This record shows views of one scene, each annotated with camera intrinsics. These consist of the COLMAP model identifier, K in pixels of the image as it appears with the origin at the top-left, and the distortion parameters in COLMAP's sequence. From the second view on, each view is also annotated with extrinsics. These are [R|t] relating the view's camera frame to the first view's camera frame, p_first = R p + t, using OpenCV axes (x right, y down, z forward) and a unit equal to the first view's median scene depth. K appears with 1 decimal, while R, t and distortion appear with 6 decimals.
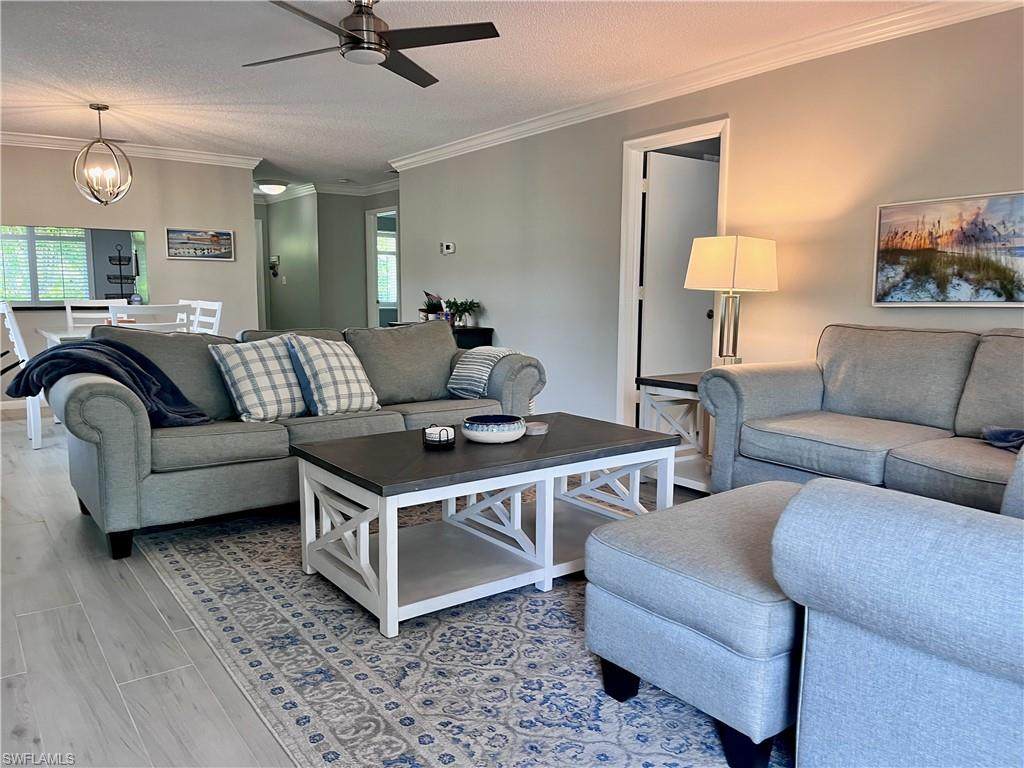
lens RADIAL K [[774.0, 0, 512.0], [0, 774.0, 384.0], [0, 0, 1]] dist [0.033264, 0.000261]
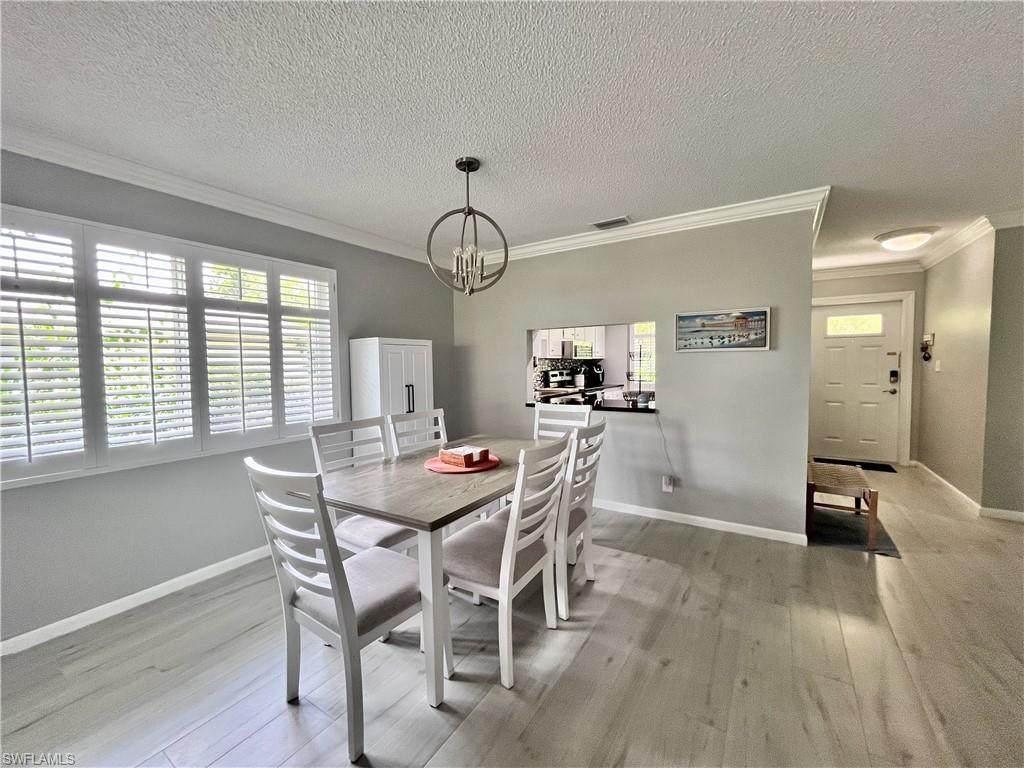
lens RADIAL K [[416.0, 0, 512.0], [0, 416.0, 384.0], [0, 0, 1]] dist [-0.000248, 0.000107]
pose [[0.372521, 0.039035, -0.927203, -0.104455], [-0.094997, 0.995471, 0.003742, -0.113010], [0.923149, 0.086687, 0.374541, 0.681042]]
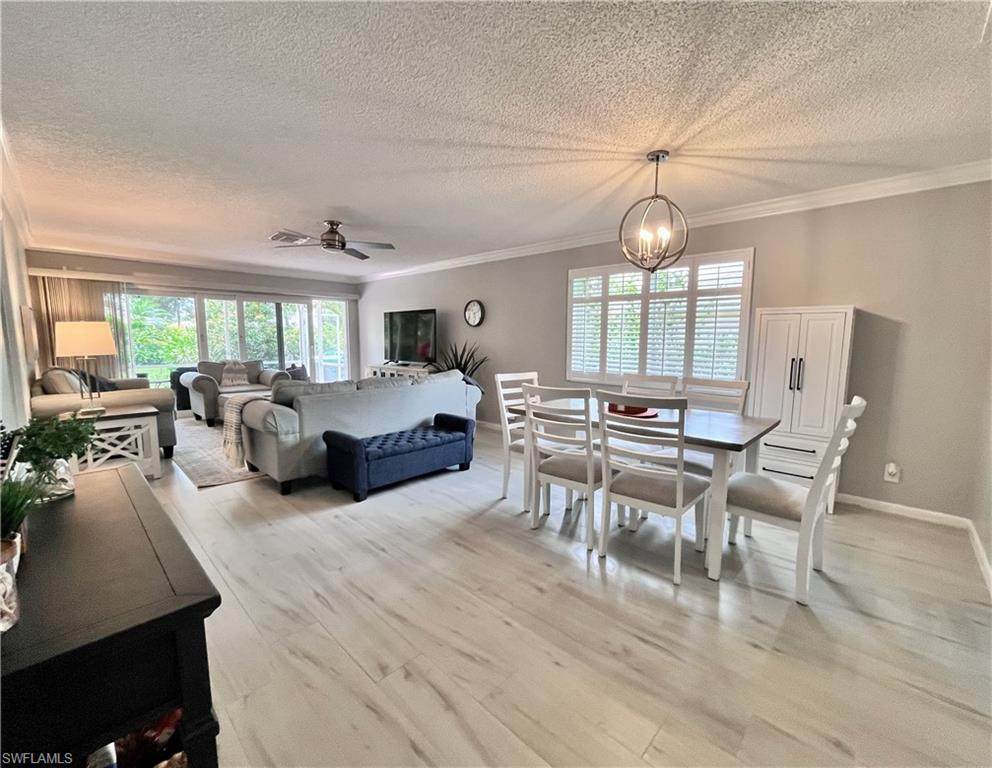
lens RADIAL K [[419.2, 0, 510.9], [0, 419.2, 388.6], [0, 0, 1]] dist [-0.000249, -0.000002]
pose [[-0.979143, 0.011348, -0.202857, -0.214208], [-0.037127, 0.971634, 0.233558, -0.157772], [0.199754, 0.236219, -0.950947, 1.106053]]
